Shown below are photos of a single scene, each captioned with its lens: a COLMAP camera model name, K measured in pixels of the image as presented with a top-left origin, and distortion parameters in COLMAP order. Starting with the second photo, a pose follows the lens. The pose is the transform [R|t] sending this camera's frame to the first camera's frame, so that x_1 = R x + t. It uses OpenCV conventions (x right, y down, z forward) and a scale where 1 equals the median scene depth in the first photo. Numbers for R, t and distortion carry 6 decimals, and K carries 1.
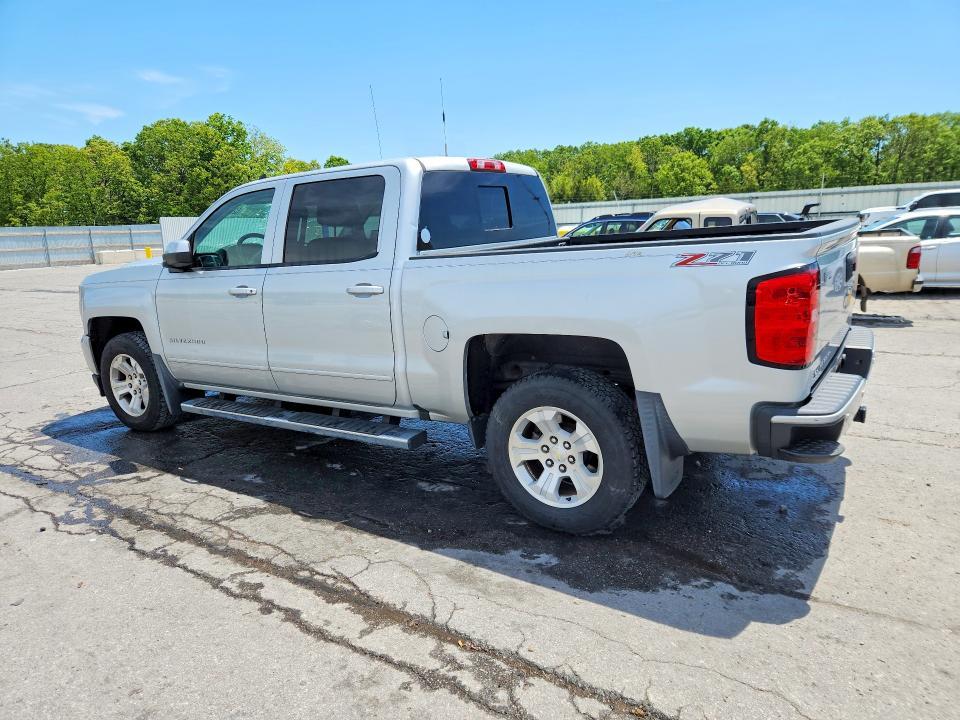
lens RADIAL K [[652.8, 0, 485.3], [0, 652.8, 377.2], [0, 0, 1]] dist [0.008382, 0.000052]
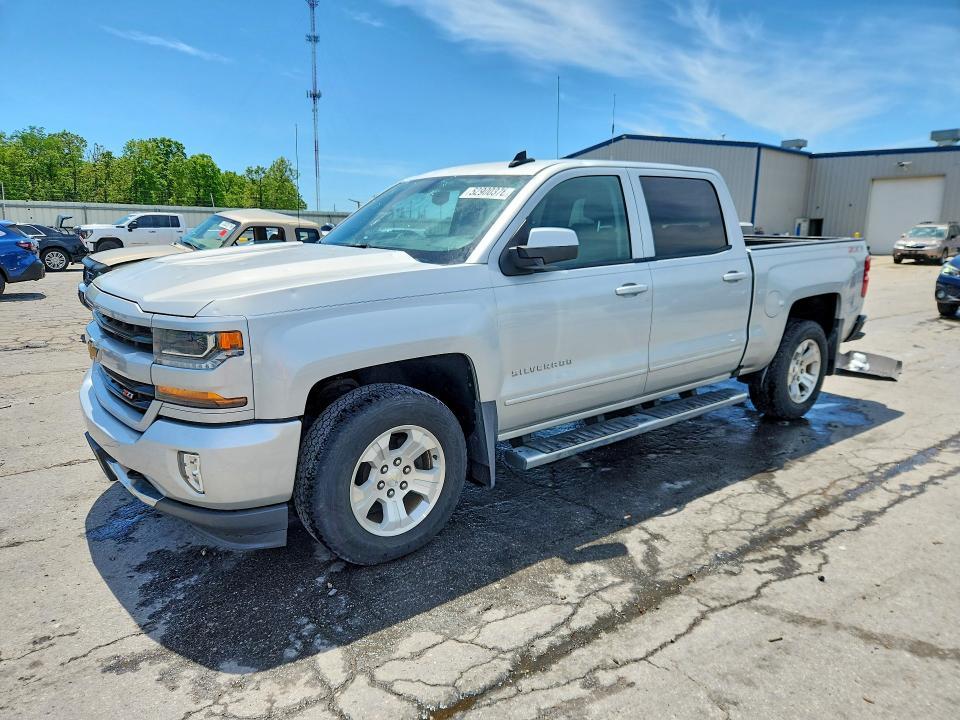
lens RADIAL K [[680.8, 0, 480.0], [0, 680.8, 360.0], [0, 0, 1]] dist [0.014524, 0.001263]
pose [[0.295055, -0.136035, 0.945747, -1.716684], [0.196576, 0.977281, 0.079243, -0.196228], [-0.935040, 0.162530, 0.315092, 1.196159]]
